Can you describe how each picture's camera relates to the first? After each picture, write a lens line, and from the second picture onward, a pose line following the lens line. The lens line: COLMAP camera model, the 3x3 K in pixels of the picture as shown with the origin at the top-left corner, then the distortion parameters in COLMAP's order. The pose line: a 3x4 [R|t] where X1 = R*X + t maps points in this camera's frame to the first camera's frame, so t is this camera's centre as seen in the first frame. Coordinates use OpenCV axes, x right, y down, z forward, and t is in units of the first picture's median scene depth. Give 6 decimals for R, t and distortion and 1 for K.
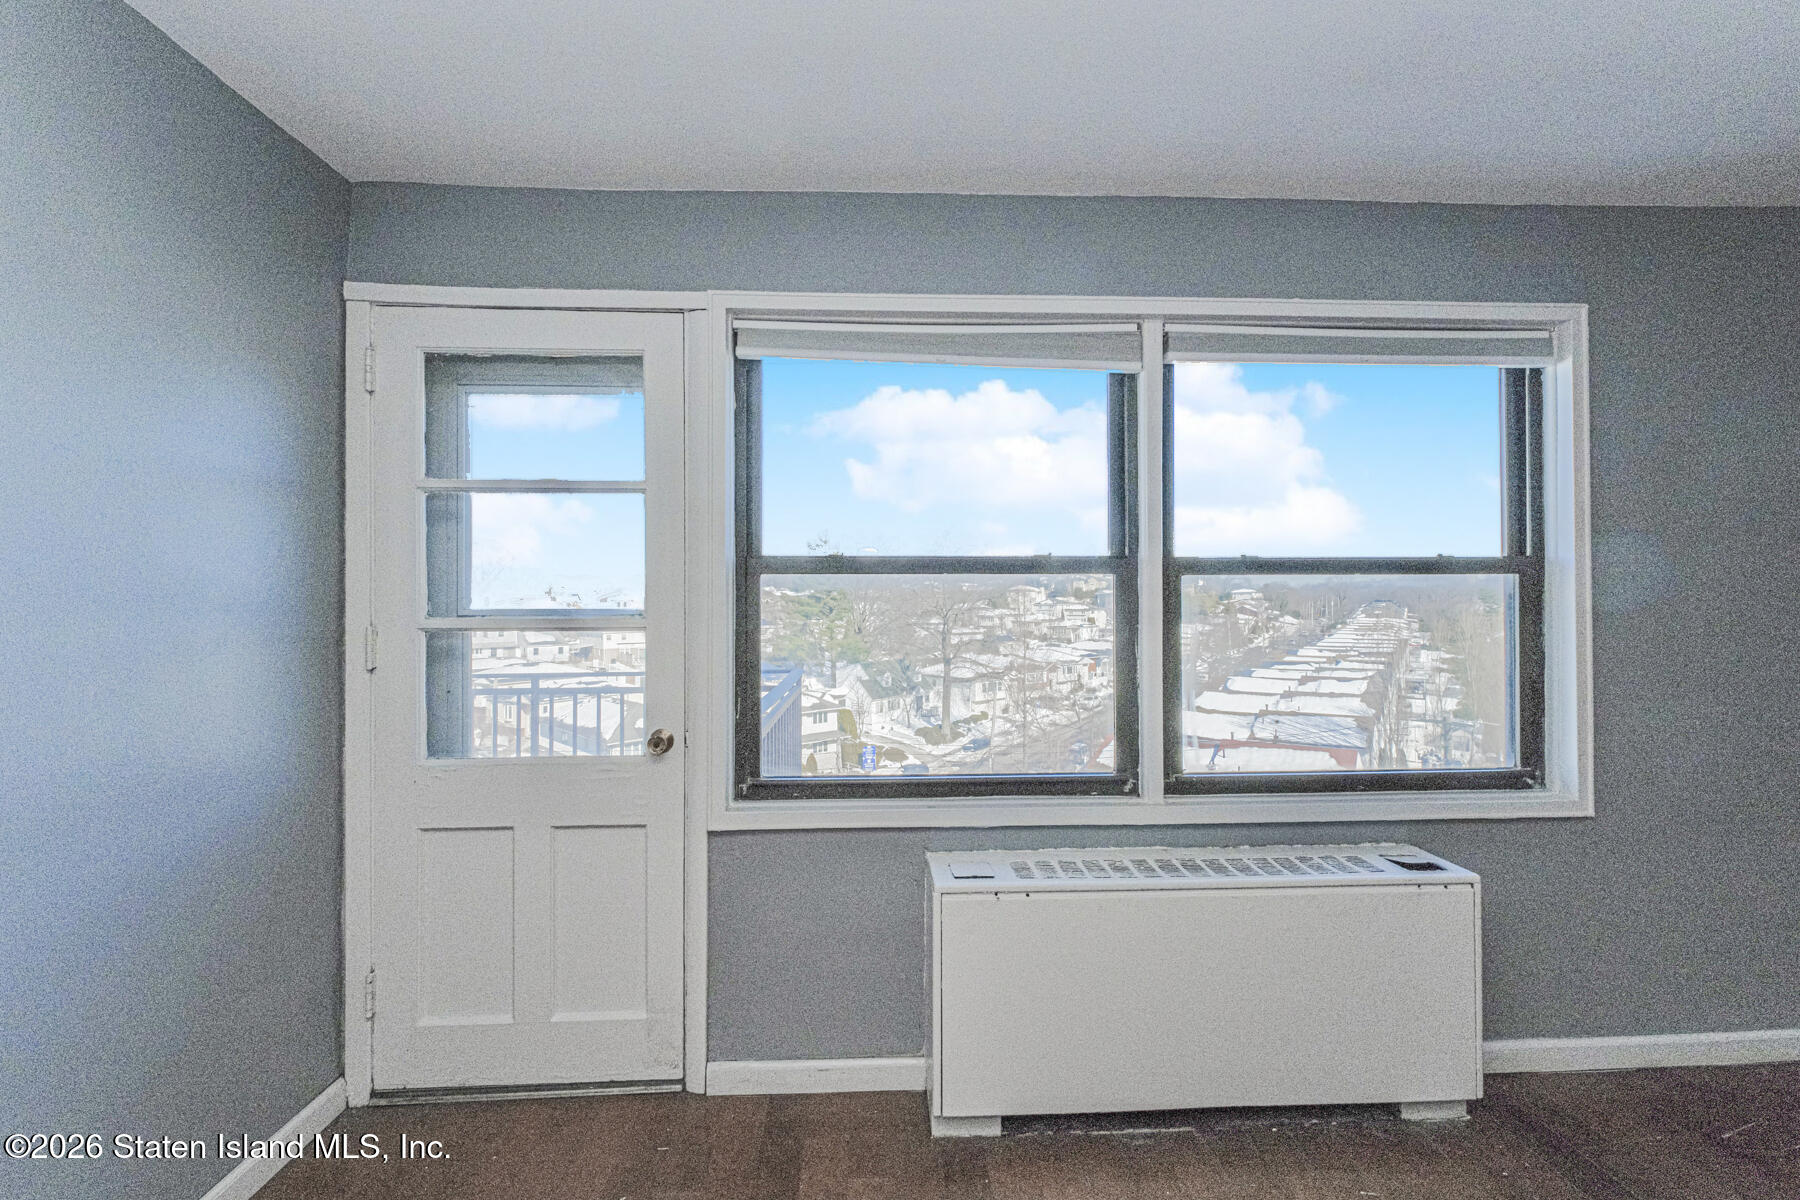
lens RADIAL K [[749.5, 0, 902.3], [0, 749.5, 595.4], [0, 0, 1]] dist [-0.002559, -0.001094]
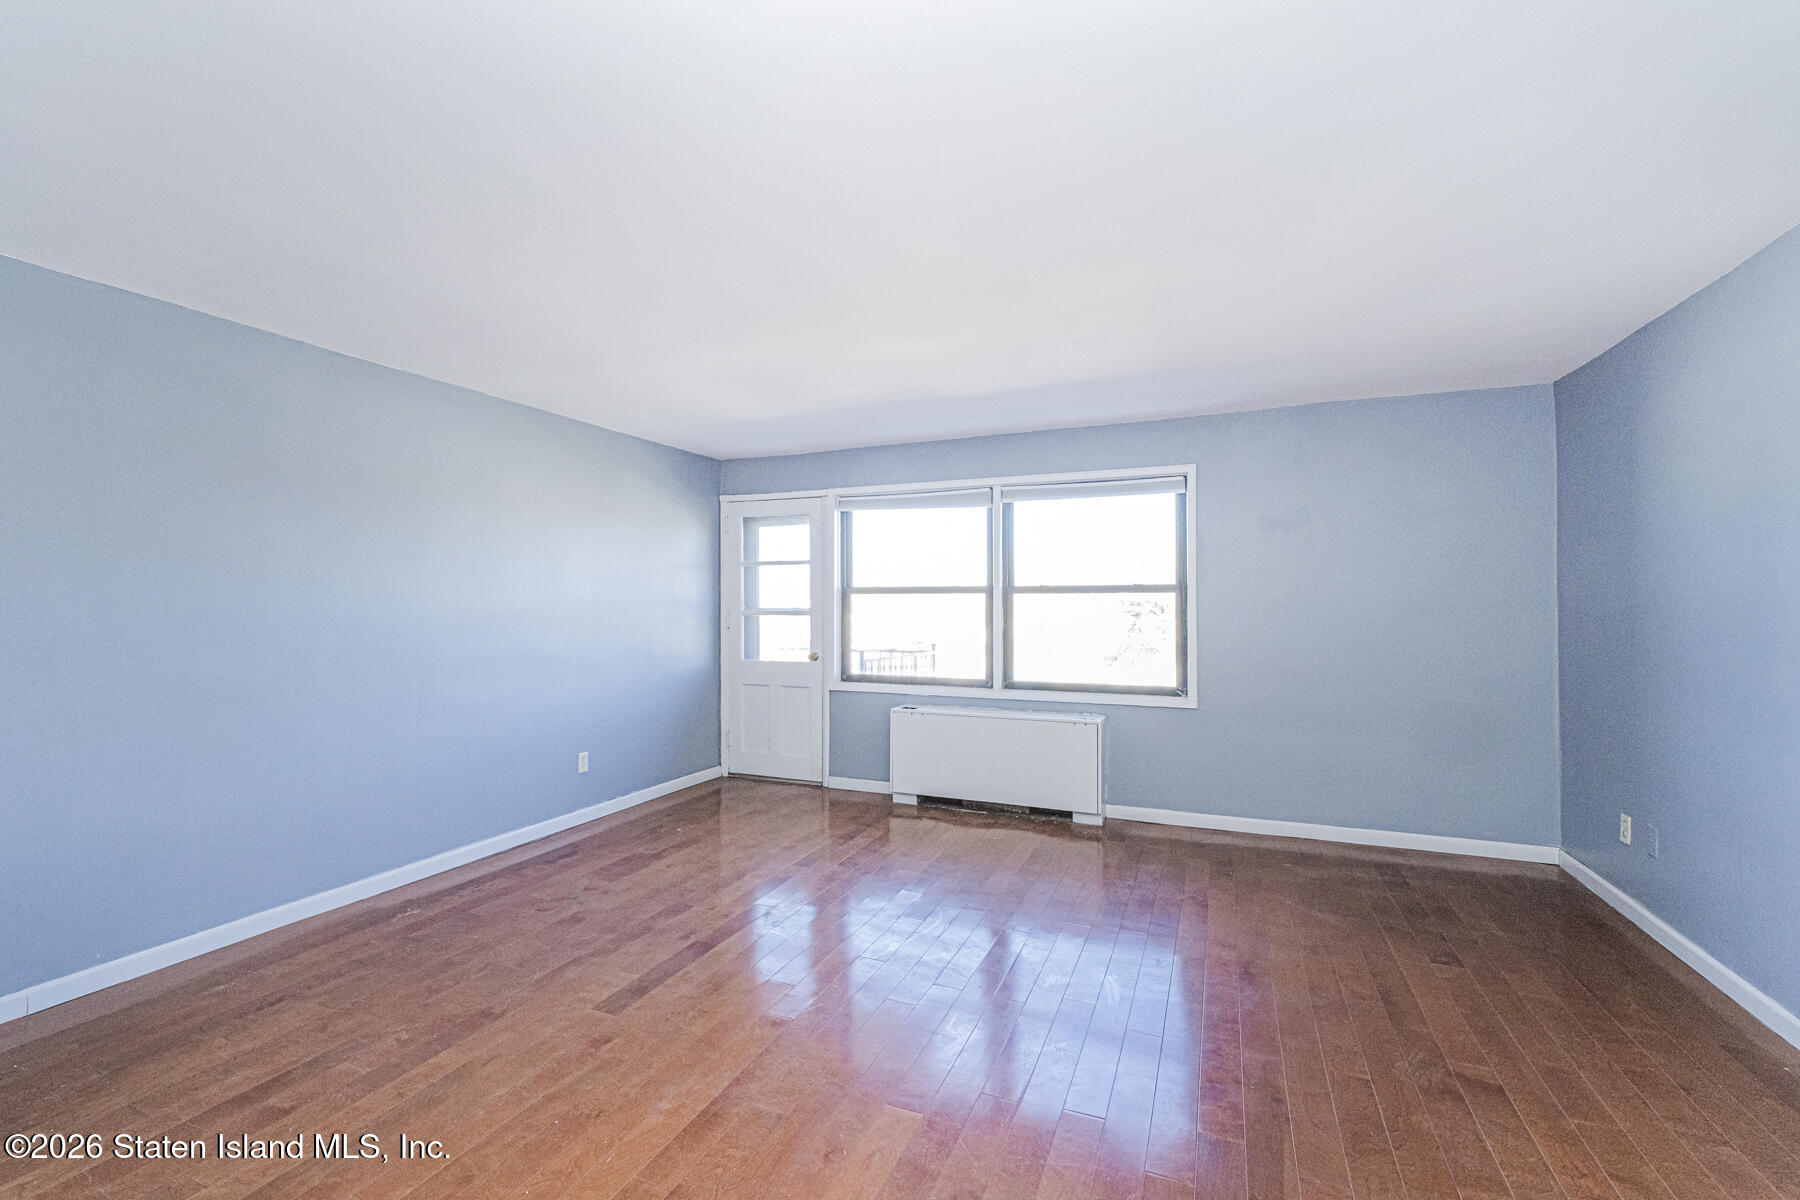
lens RADIAL K [[749.5, 0, 908.0], [0, 749.5, 597.7], [0, 0, 1]] dist [-0.002559, -0.001094]
pose [[0.904454, -0.000863, -0.426570, 1.074790], [0.001989, 0.999996, 0.002195, -0.023458], [0.426566, -0.002834, 0.904452, -1.232665]]
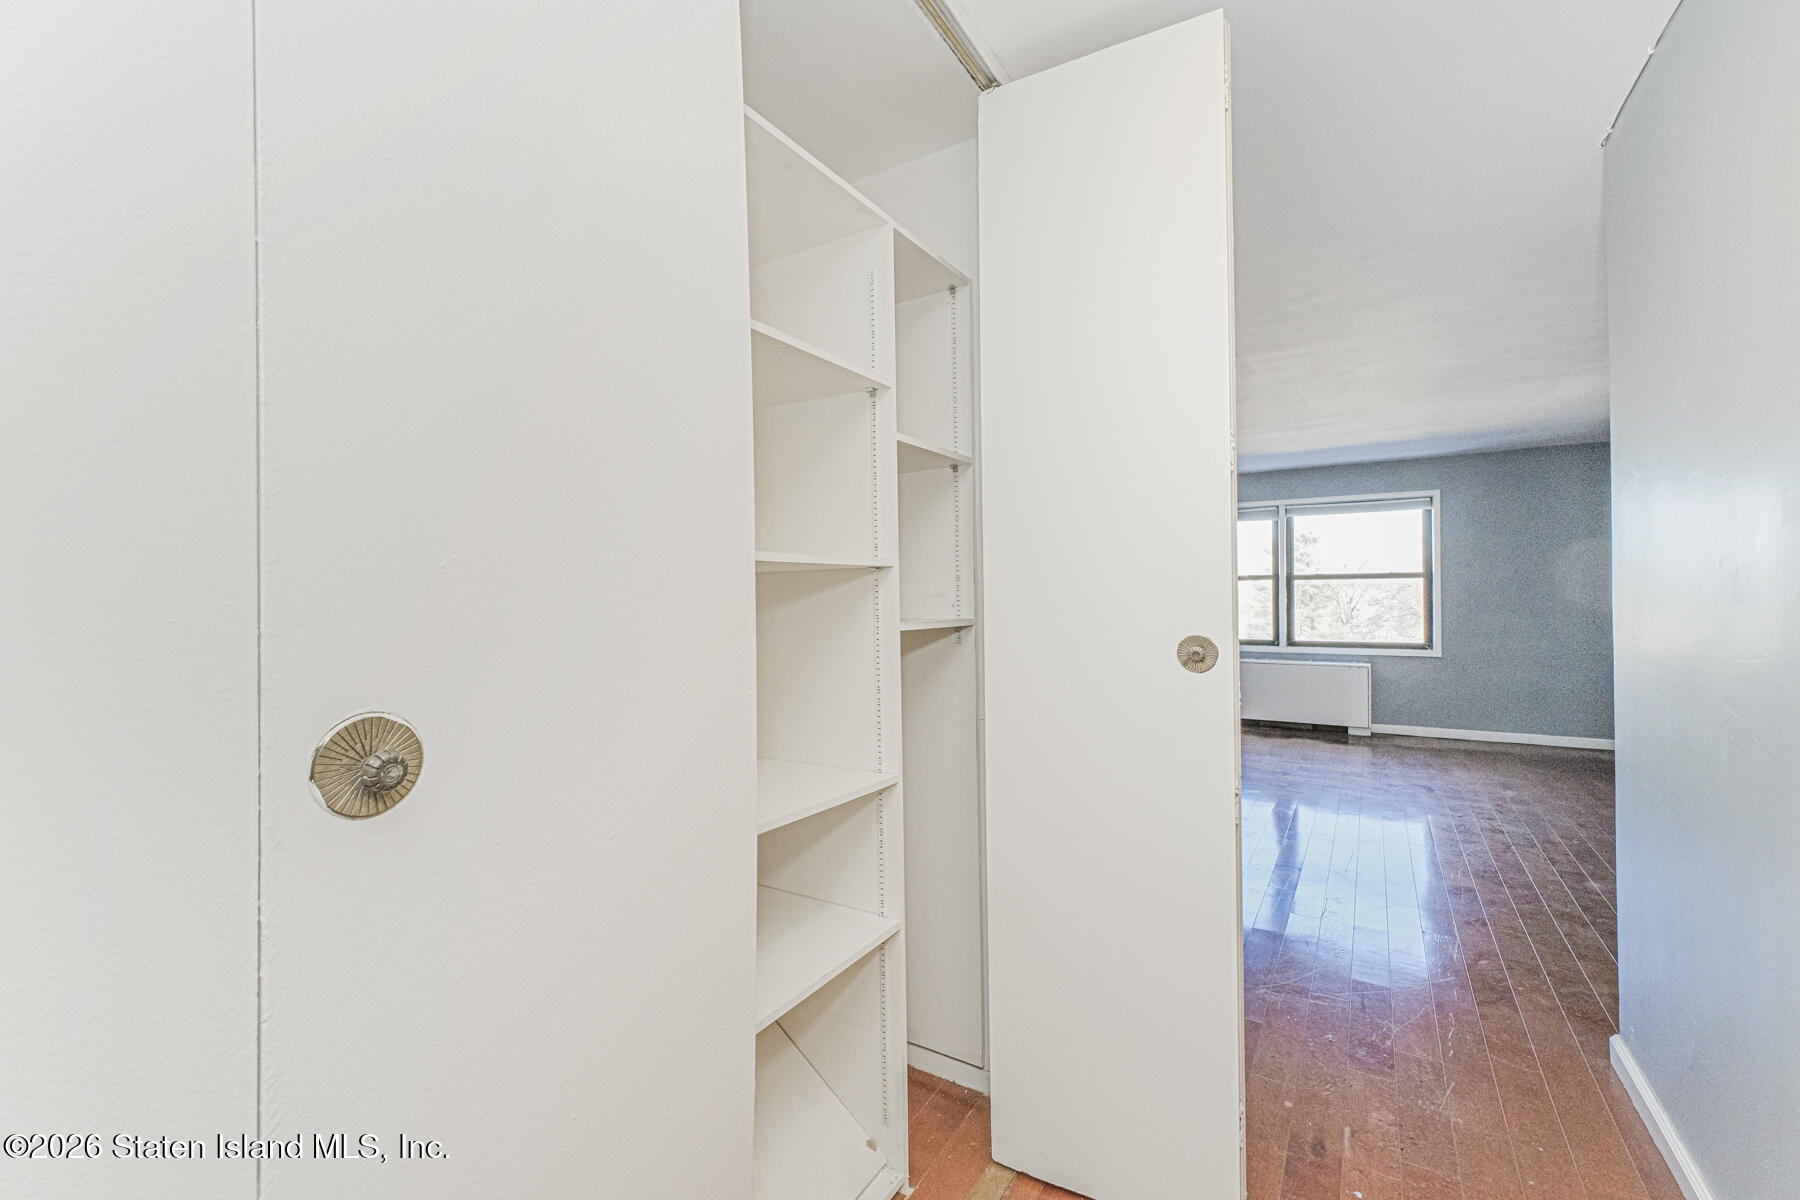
lens RADIAL K [[749.5, 0, 899.7], [0, 749.5, 600.2], [0, 0, 1]] dist [-0.002559, -0.001094]
pose [[0.822563, -0.000283, -0.568674, 0.831176], [0.012299, 0.999775, 0.017291, -0.020156], [0.568541, -0.021217, 0.822381, -2.762692]]
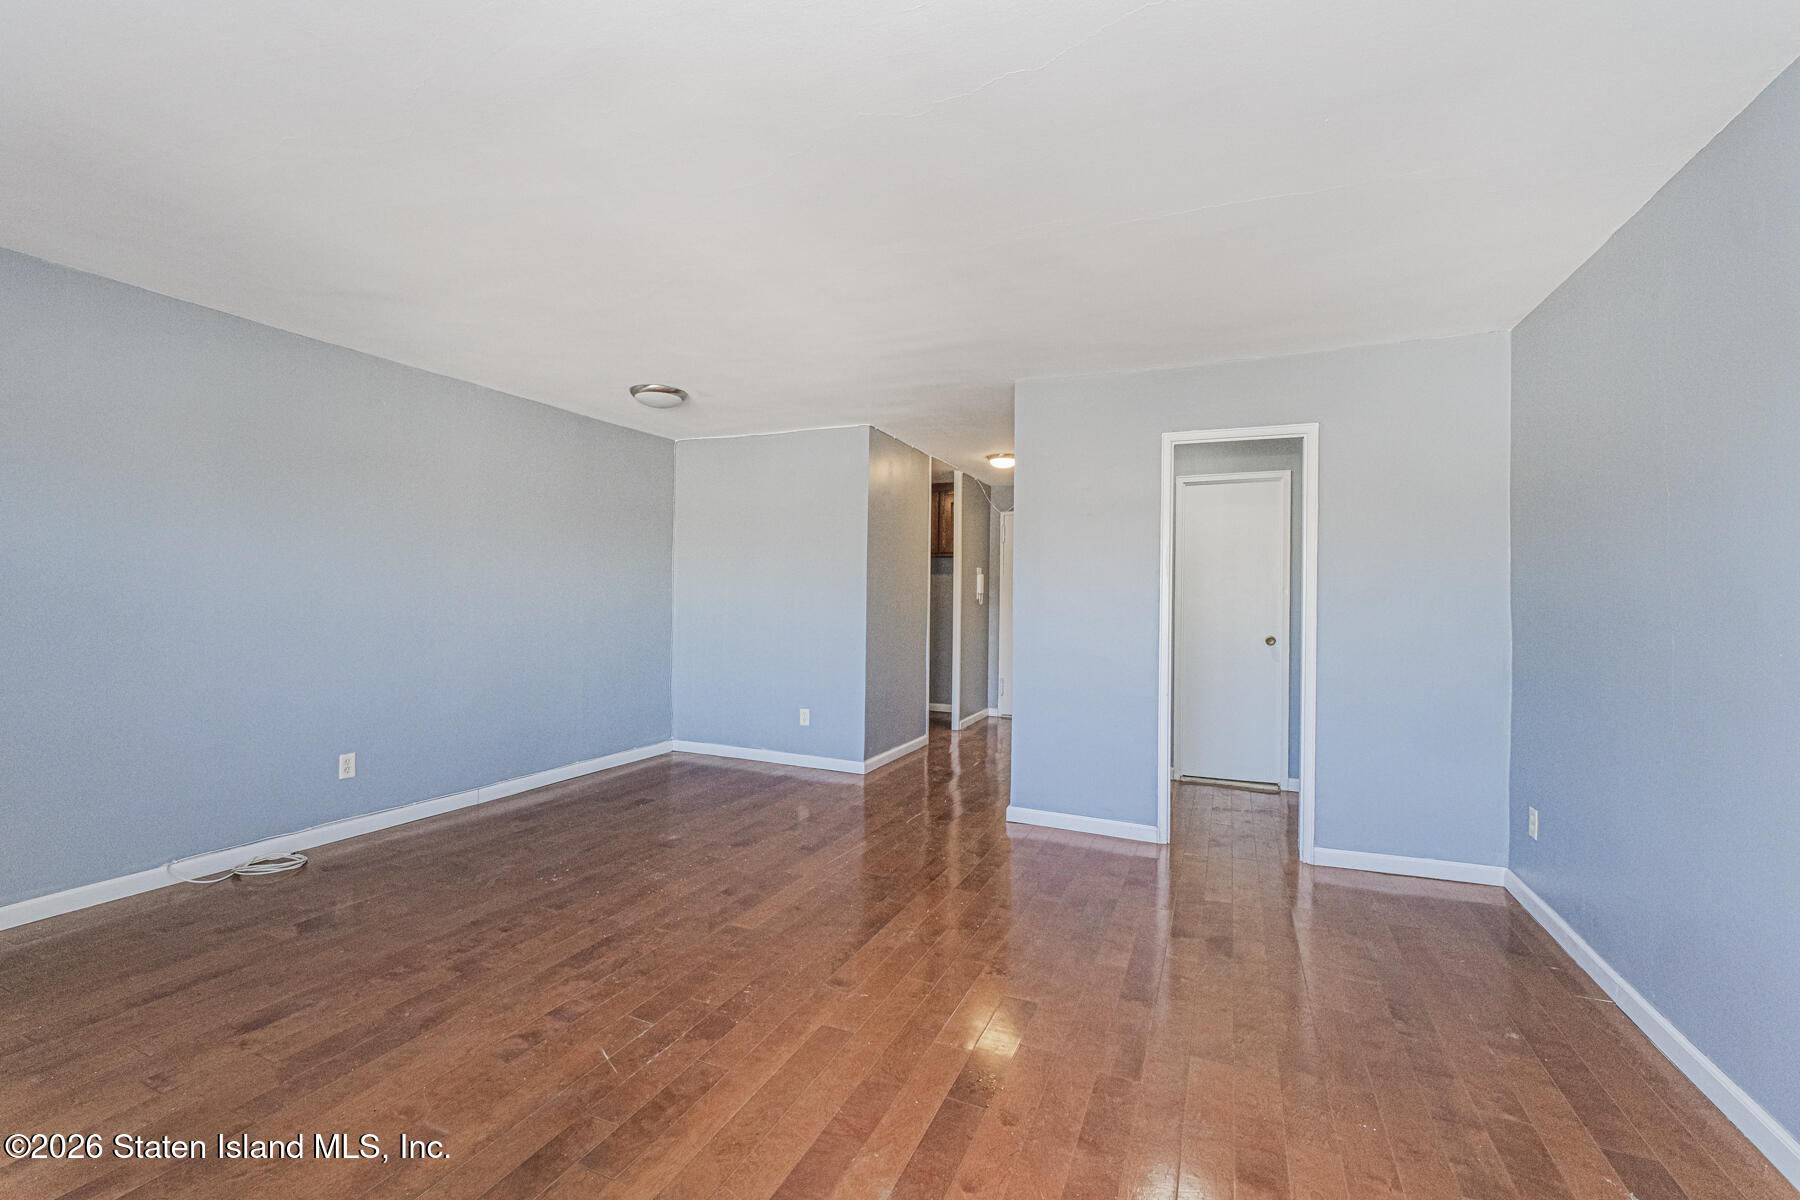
lens RADIAL K [[749.5, 0, 905.3], [0, 749.5, 598.6], [0, 0, 1]] dist [-0.002559, -0.001094]
pose [[-0.897948, -0.006482, 0.440054, -0.146016], [-0.013933, 0.999809, -0.013703, 0.045939], [-0.439881, -0.018436, -0.897867, 0.644456]]
